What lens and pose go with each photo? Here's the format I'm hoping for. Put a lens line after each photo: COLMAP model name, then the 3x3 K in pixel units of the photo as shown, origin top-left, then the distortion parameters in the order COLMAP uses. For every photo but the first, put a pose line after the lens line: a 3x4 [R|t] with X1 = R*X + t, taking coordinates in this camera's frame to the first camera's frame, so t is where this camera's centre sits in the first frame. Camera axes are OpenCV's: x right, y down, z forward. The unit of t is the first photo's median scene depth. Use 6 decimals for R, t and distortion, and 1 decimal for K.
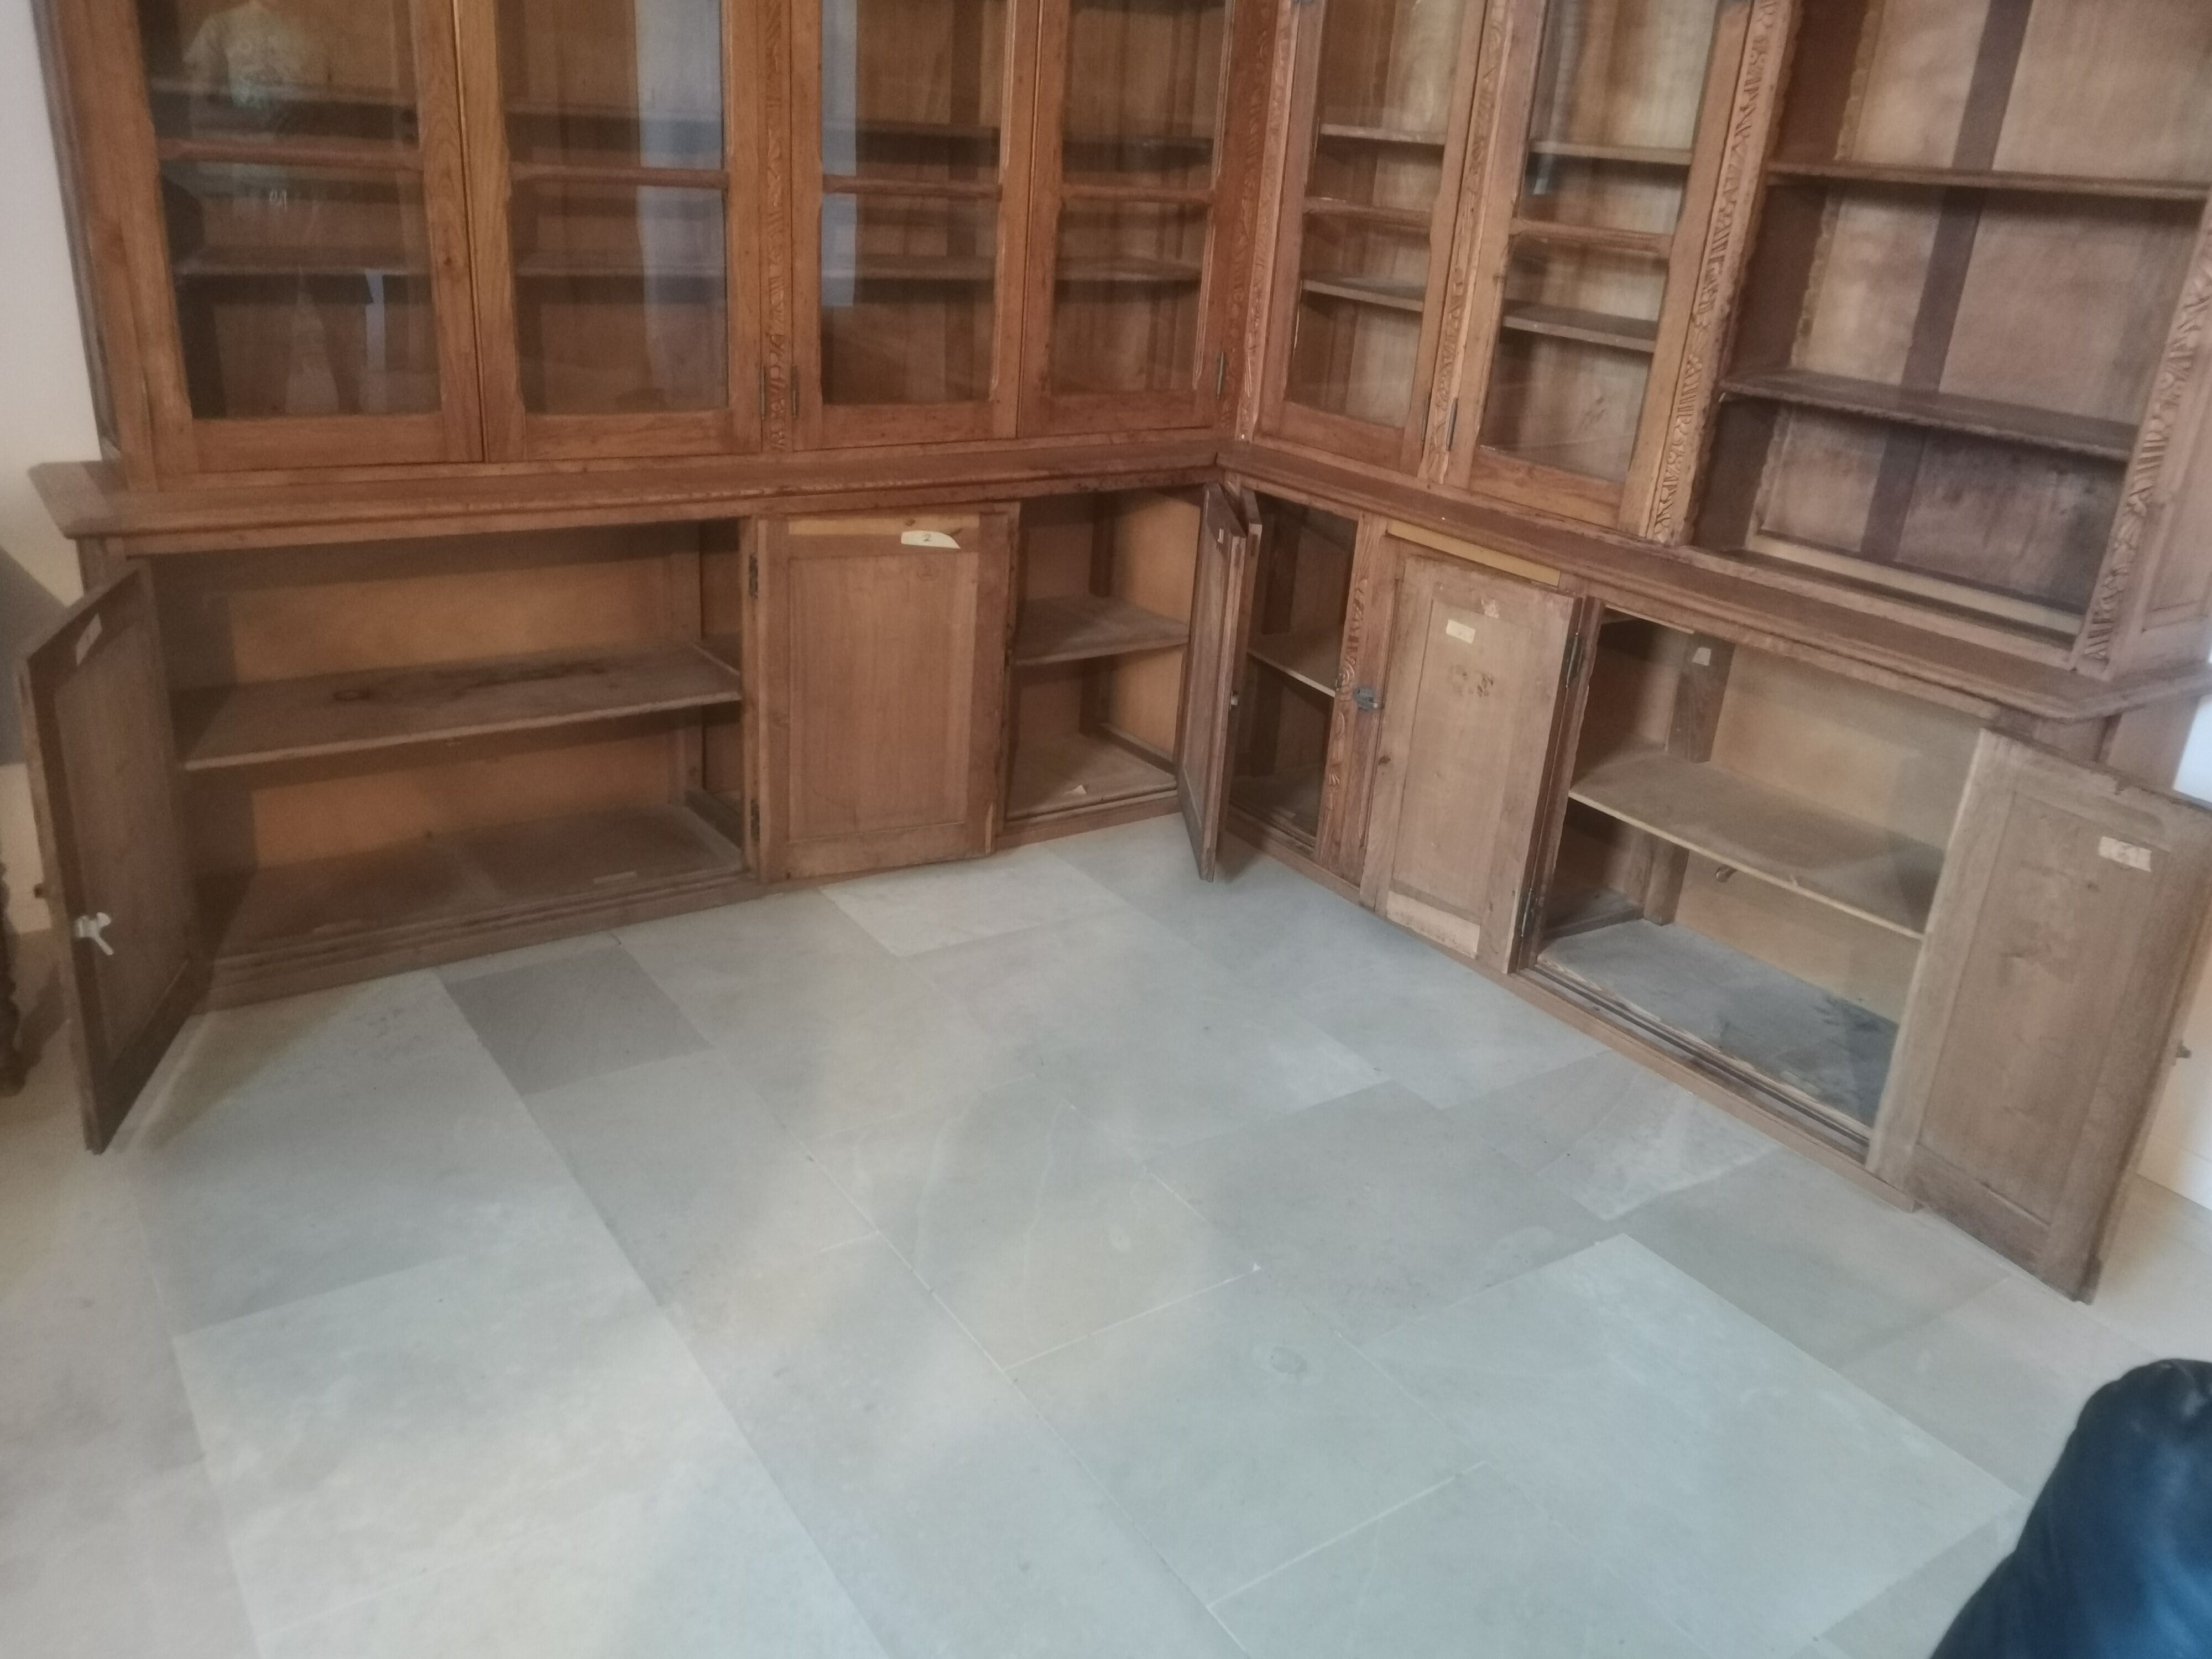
lens RADIAL K [[1713.4, 0, 1099.9], [0, 1713.4, 837.2], [0, 0, 1]] dist [0.088856, -0.115195]
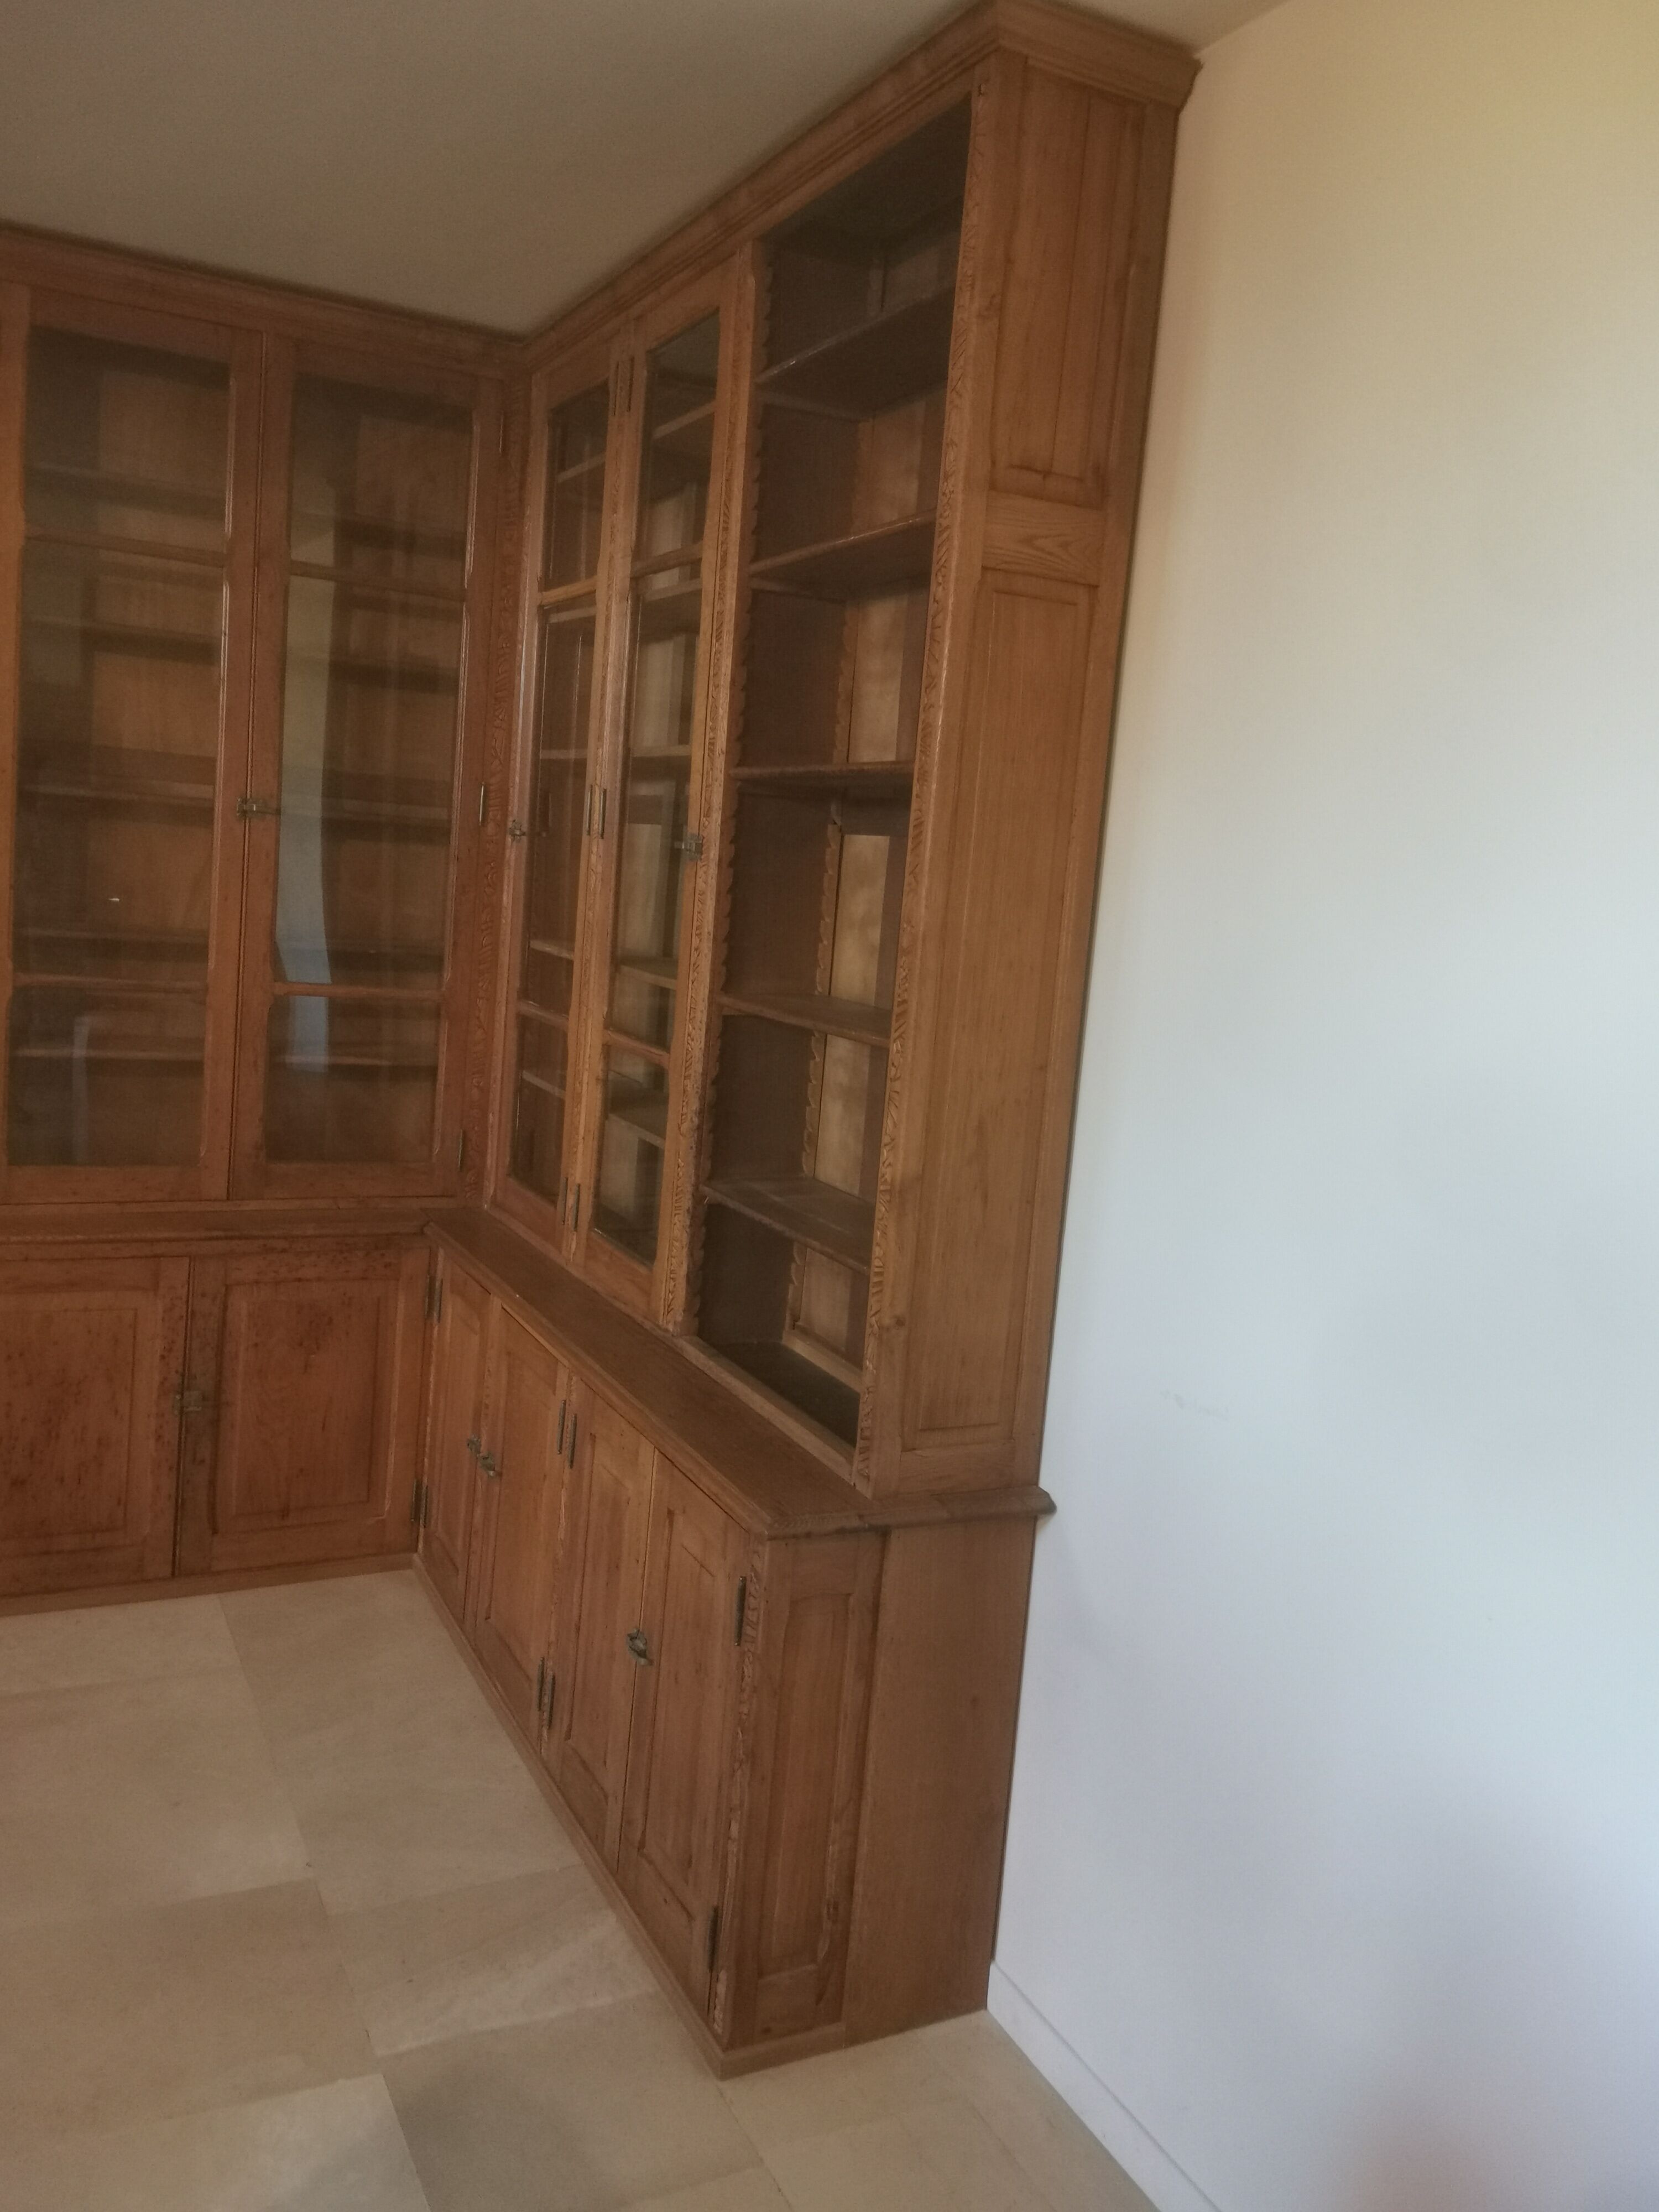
lens RADIAL K [[1736.4, 0, 827.7], [0, 1736.4, 1097.4], [0, 0, 1]] dist [0.094843, -0.119324]
pose [[0.990637, 0.038329, -0.131035, 0.517397], [-0.072327, 0.961370, -0.265586, -0.032915], [0.115793, 0.272577, 0.955141, -0.022499]]
